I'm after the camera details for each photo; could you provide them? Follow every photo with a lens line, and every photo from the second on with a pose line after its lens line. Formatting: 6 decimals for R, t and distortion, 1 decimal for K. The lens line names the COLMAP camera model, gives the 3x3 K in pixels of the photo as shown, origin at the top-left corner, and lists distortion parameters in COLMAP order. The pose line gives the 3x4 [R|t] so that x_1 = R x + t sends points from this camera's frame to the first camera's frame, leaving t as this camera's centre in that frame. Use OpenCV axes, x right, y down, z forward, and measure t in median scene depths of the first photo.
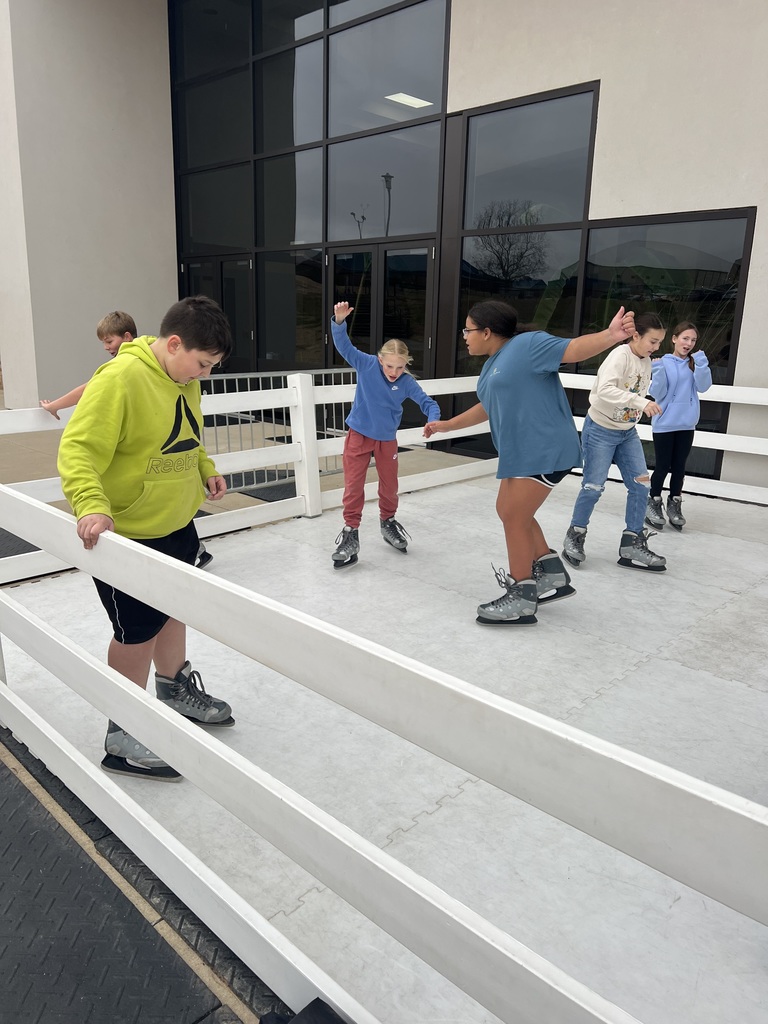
lens RADIAL K [[776.6, 0, 379.2], [0, 776.6, 509.6], [0, 0, 1]] dist [0.046525, -0.047269]
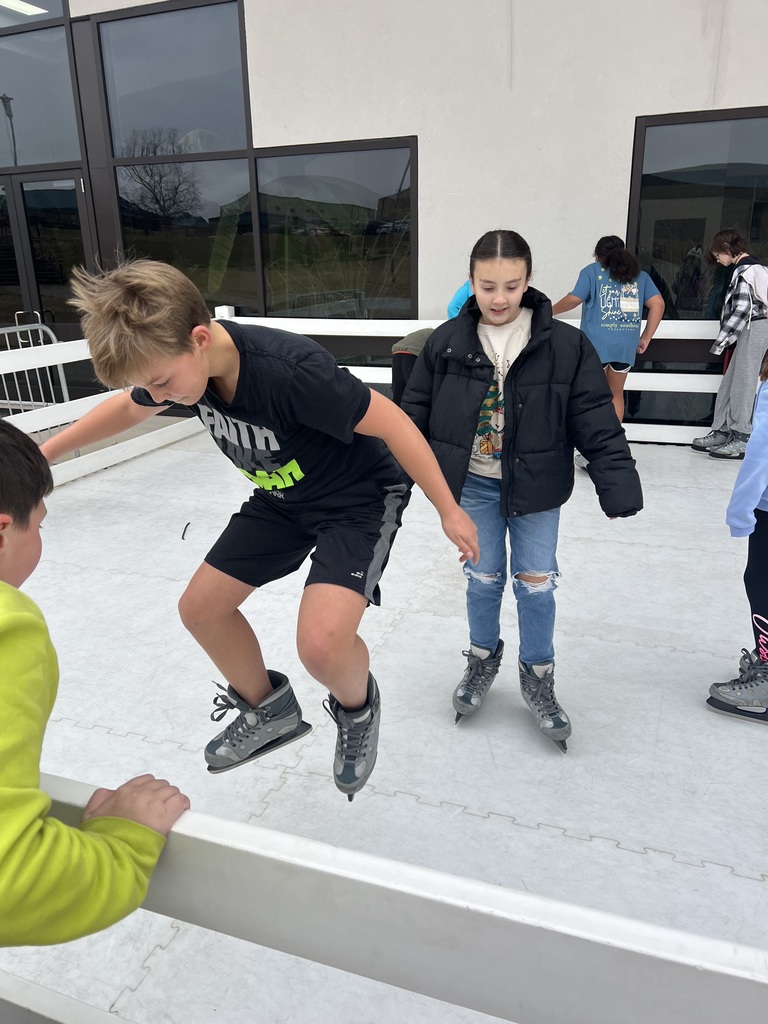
lens RADIAL K [[776.6, 0, 384.1], [0, 776.6, 518.5], [0, 0, 1]] dist [0.046525, -0.047269]
pose [[0.916119, -0.168193, 0.363920, -0.003737], [0.136822, 0.984409, 0.110534, -0.019157], [-0.376837, -0.051470, 0.924848, 0.058930]]
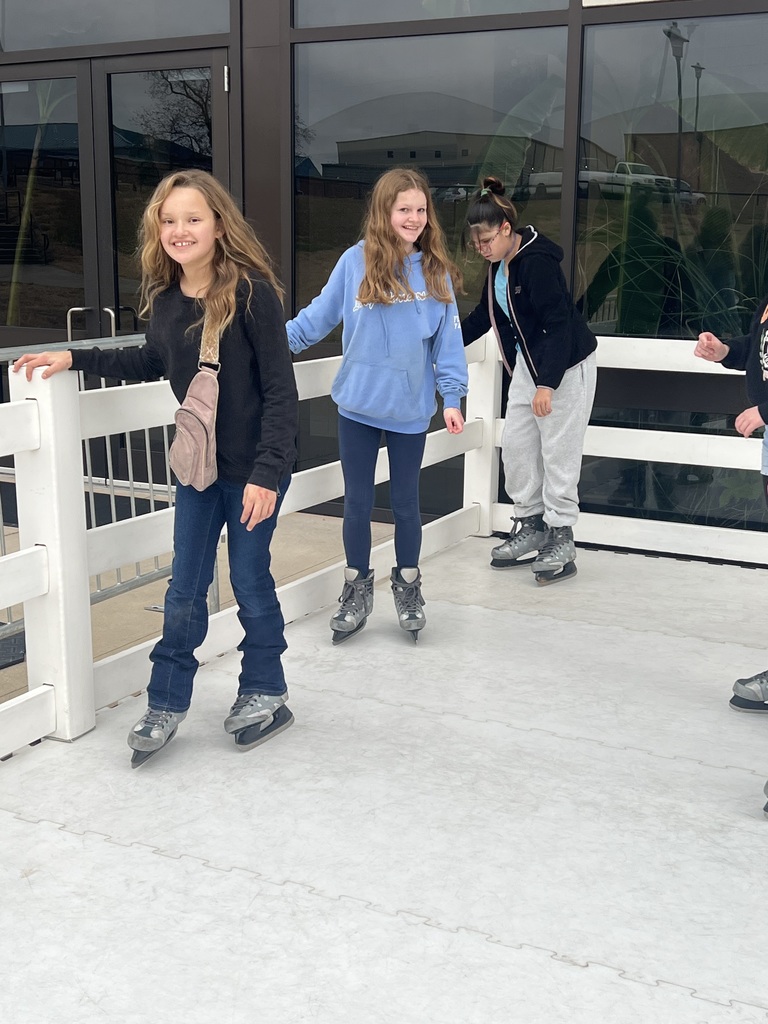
lens RADIAL K [[1385.9, 0, 380.1], [0, 1385.9, 511.4], [0, 0, 1]] dist [0.043377, 0.000000]
pose [[0.963511, -0.066255, 0.259340, -0.093491], [0.077065, 0.996521, -0.031729, -0.054248], [-0.256335, 0.050557, 0.965265, 0.254042]]
